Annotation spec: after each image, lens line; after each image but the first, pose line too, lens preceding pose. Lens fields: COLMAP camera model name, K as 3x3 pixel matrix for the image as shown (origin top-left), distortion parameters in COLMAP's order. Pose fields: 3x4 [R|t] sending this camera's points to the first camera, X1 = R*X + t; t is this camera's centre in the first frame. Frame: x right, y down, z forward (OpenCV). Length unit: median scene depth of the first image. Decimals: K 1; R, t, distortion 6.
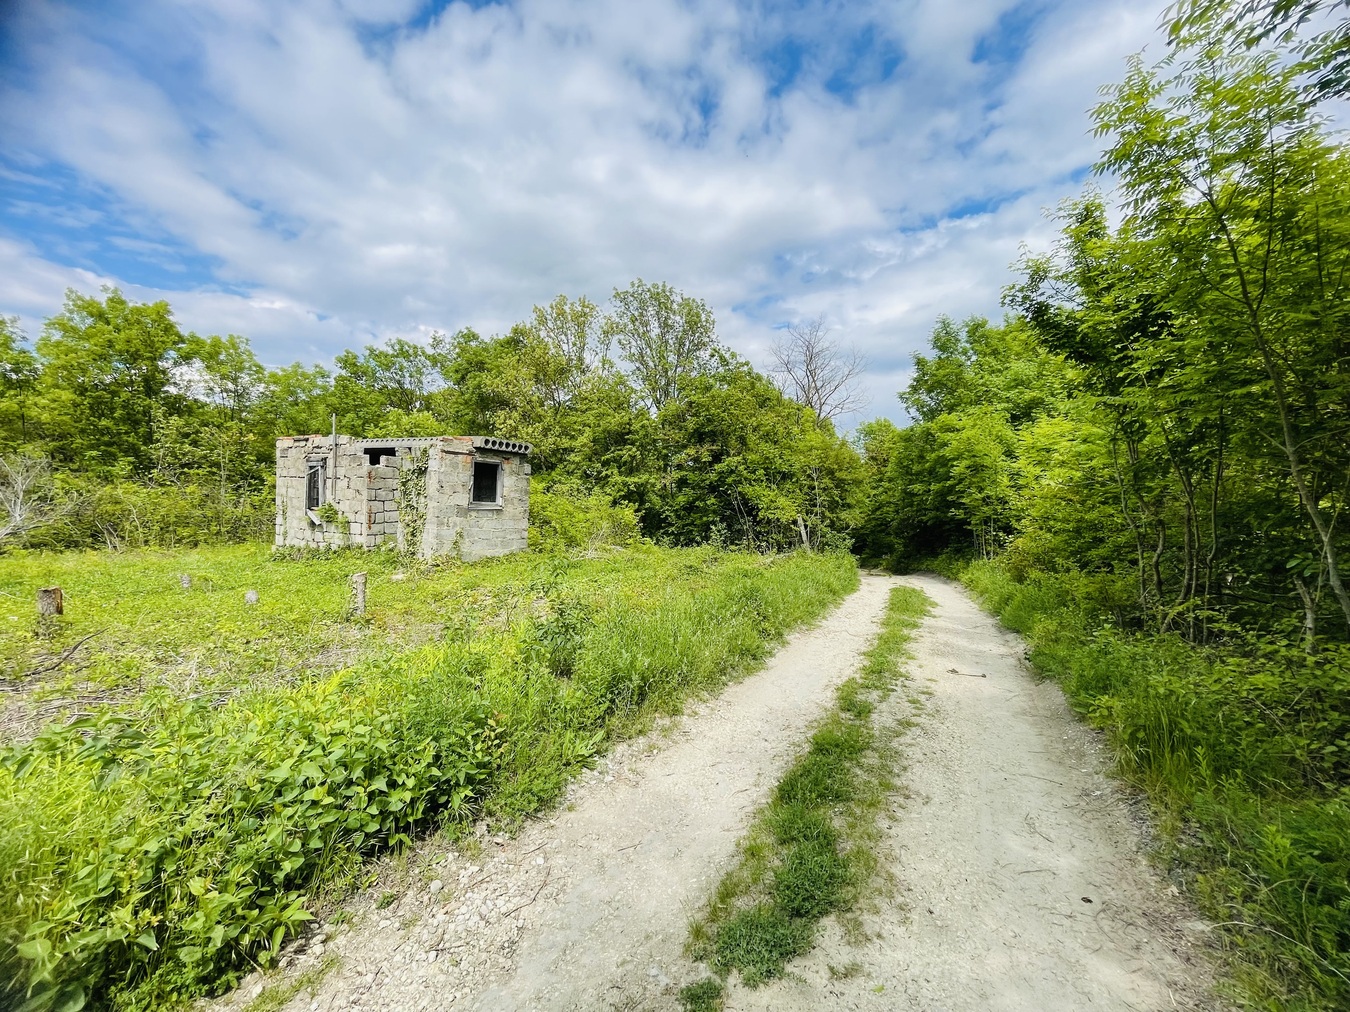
lens RADIAL K [[535.3, 0, 664.8], [0, 535.3, 509.2], [0, 0, 1]] dist [-0.015085, 0.000638]
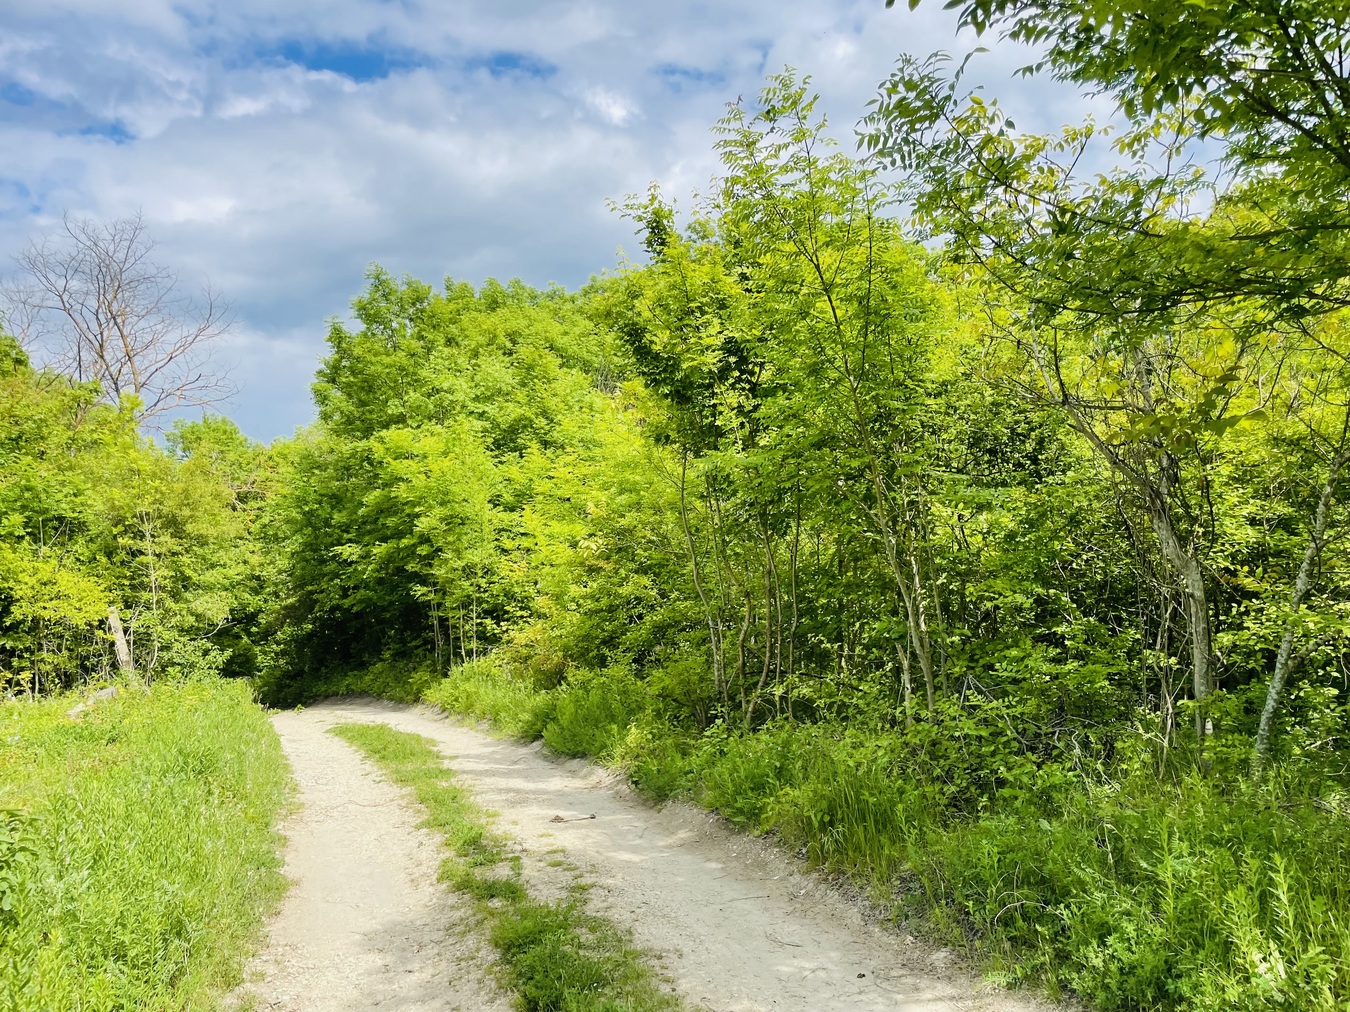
lens RADIAL K [[1008.8, 0, 678.4], [0, 1008.8, 494.2], [0, 0, 1]] dist [0.051492, -0.081855]
pose [[0.677503, 0.033391, 0.734762, -0.294975], [0.034819, 0.996393, -0.077387, -0.011529], [-0.734695, 0.078014, 0.673896, -0.040860]]
